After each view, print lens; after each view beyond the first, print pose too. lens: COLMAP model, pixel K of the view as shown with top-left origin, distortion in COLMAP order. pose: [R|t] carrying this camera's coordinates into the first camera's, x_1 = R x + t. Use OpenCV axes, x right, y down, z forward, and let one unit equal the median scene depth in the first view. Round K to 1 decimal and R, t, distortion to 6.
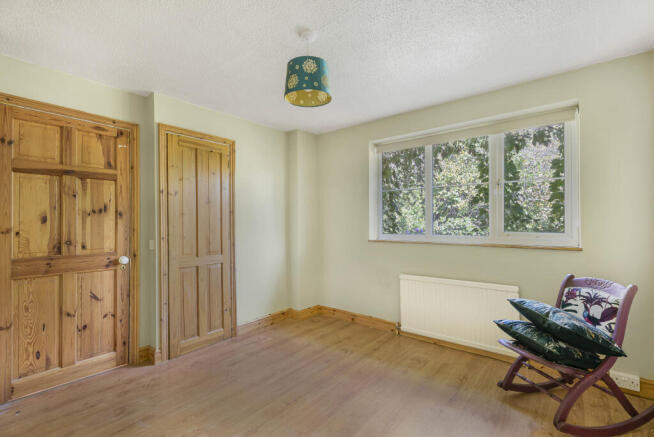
lens RADIAL K [[303.7, 0, 328.6], [0, 303.7, 220.7], [0, 0, 1]] dist [0.000389, -0.000140]
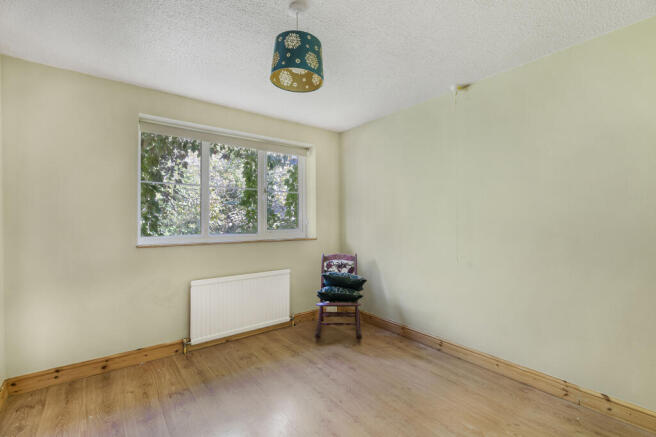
lens RADIAL K [[304.7, 0, 329.3], [0, 304.7, 219.5], [0, 0, 1]] dist [0.000389, -0.000140]
pose [[0.192111, 0.013777, 0.981276, -0.597851], [-0.005963, 0.999899, -0.012871, 0.009201], [-0.981355, -0.003379, 0.192174, 0.481504]]
